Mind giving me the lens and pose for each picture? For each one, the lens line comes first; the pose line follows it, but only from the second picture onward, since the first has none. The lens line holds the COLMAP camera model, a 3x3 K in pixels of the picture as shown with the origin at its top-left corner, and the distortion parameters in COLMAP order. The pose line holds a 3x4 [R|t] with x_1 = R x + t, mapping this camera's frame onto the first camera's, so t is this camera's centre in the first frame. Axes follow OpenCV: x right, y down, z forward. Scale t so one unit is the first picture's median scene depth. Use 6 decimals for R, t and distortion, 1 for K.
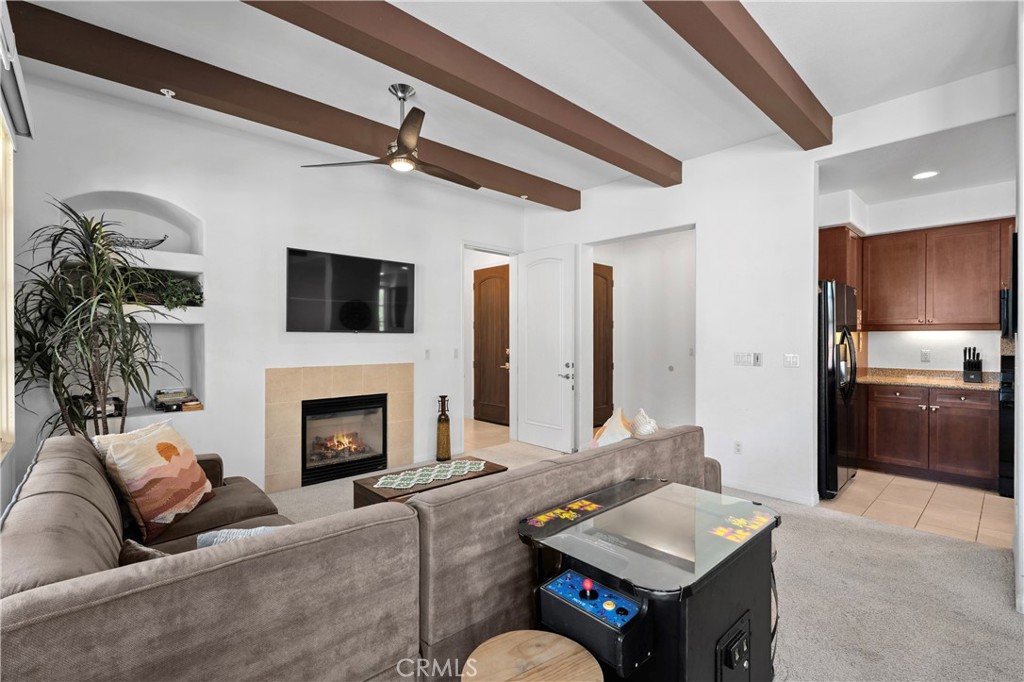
lens RADIAL K [[455.1, 0, 508.2], [0, 455.1, 341.6], [0, 0, 1]] dist [0.002647, 0.000375]
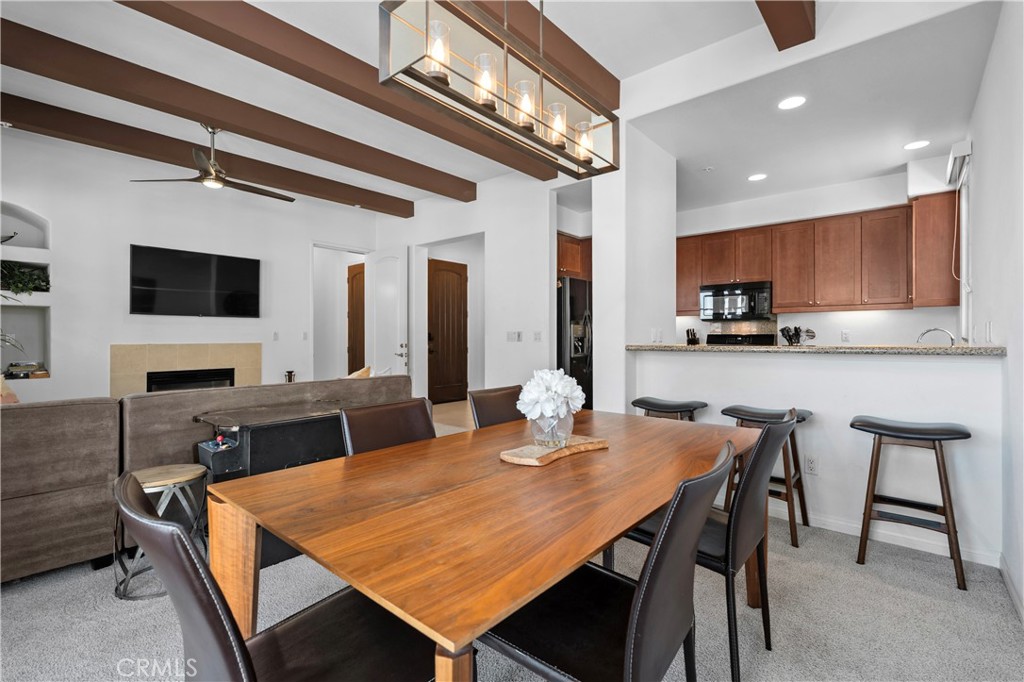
lens RADIAL K [[458.9, 0, 514.4], [0, 458.9, 336.3], [0, 0, 1]] dist [0.000231, -0.000635]
pose [[0.993205, -0.001783, 0.116365, 0.366896], [0.002463, 0.999981, -0.005705, 0.044848], [-0.116353, 0.005953, 0.993190, -0.311088]]
